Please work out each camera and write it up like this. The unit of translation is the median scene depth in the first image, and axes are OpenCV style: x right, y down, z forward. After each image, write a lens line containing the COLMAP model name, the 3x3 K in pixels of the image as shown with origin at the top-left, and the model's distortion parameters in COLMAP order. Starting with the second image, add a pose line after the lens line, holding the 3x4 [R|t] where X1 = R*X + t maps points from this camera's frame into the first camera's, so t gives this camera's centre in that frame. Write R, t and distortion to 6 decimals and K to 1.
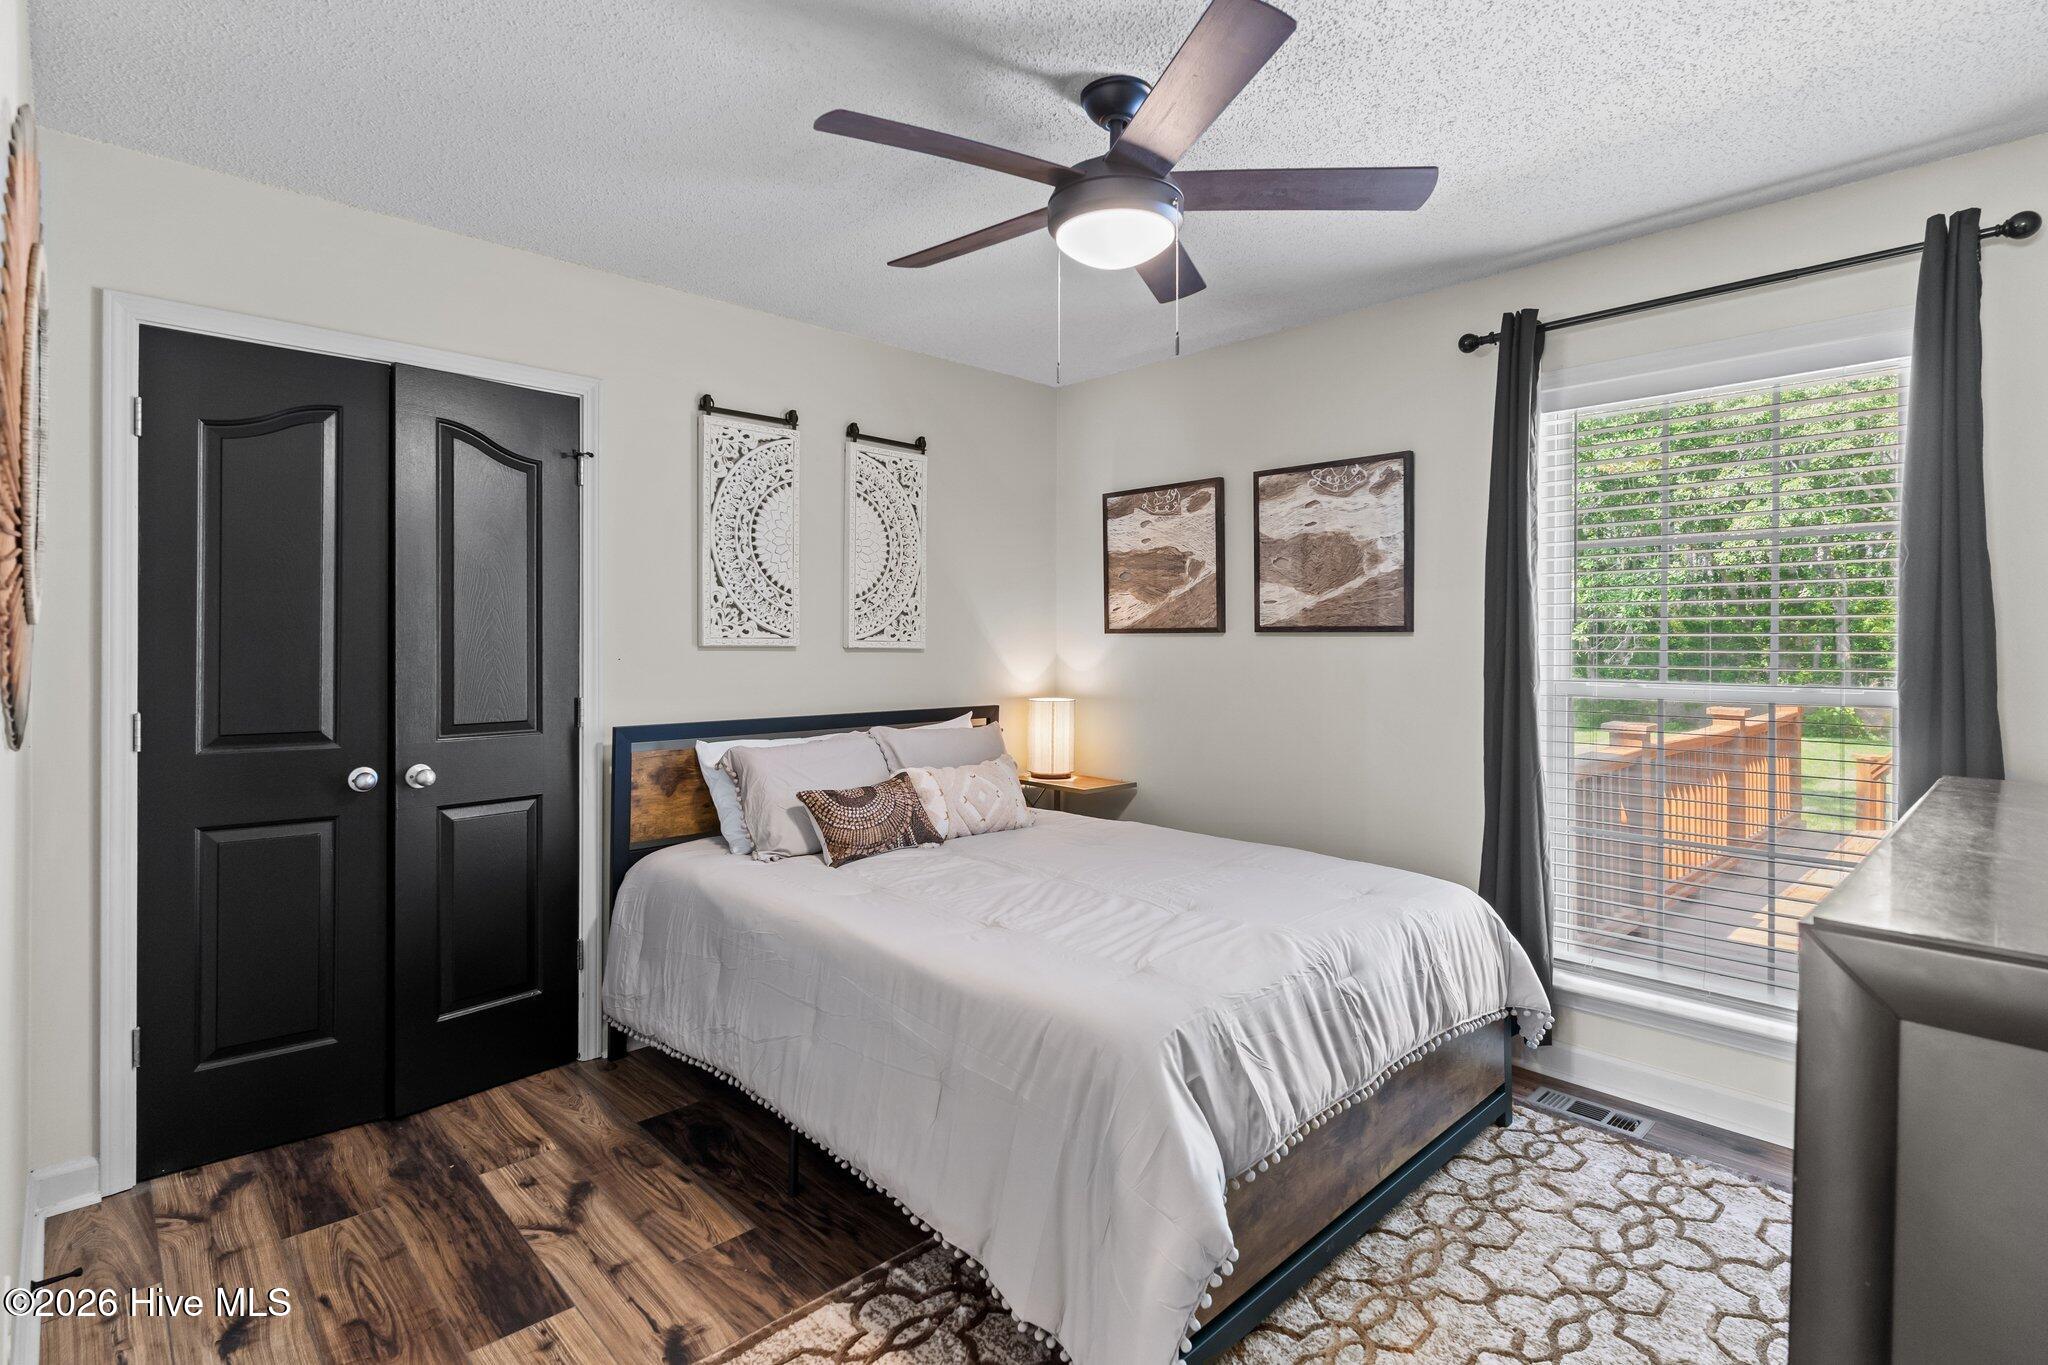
lens RADIAL K [[983.4, 0, 1024.0], [0, 983.4, 682.5], [0, 0, 1]] dist [-0.002366, -0.000037]
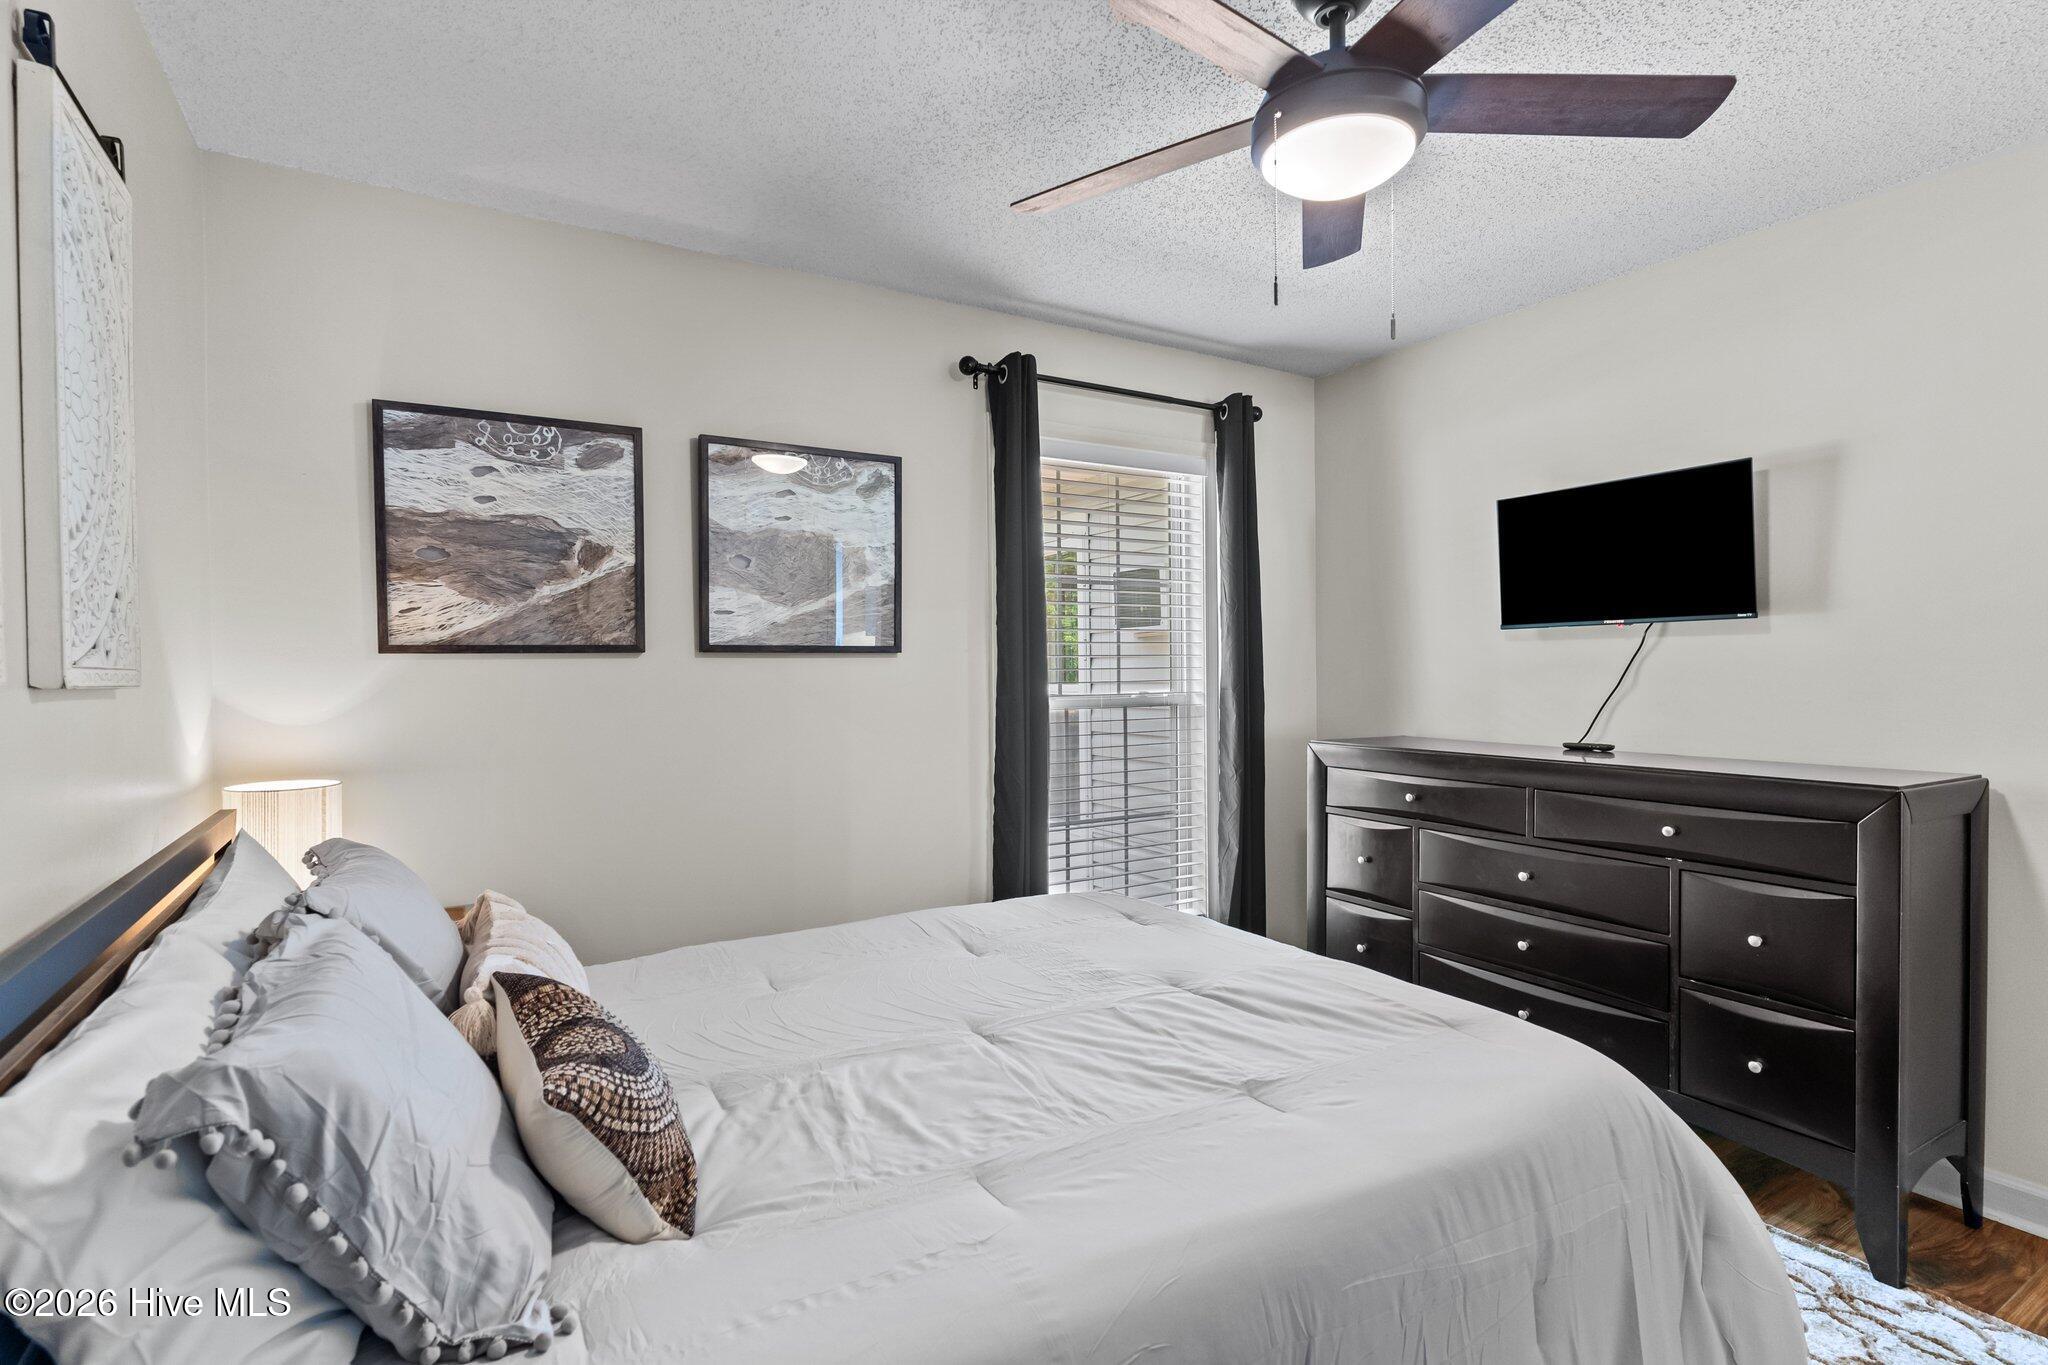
lens RADIAL K [[983.4, 0, 1024.0], [0, 983.4, 682.5], [0, 0, 1]] dist [-0.002366, -0.000037]
pose [[0.214503, -0.042854, 0.975783, -0.420809], [0.036015, 0.998705, 0.035944, -0.044773], [-0.976059, 0.027432, 0.215769, 0.585568]]
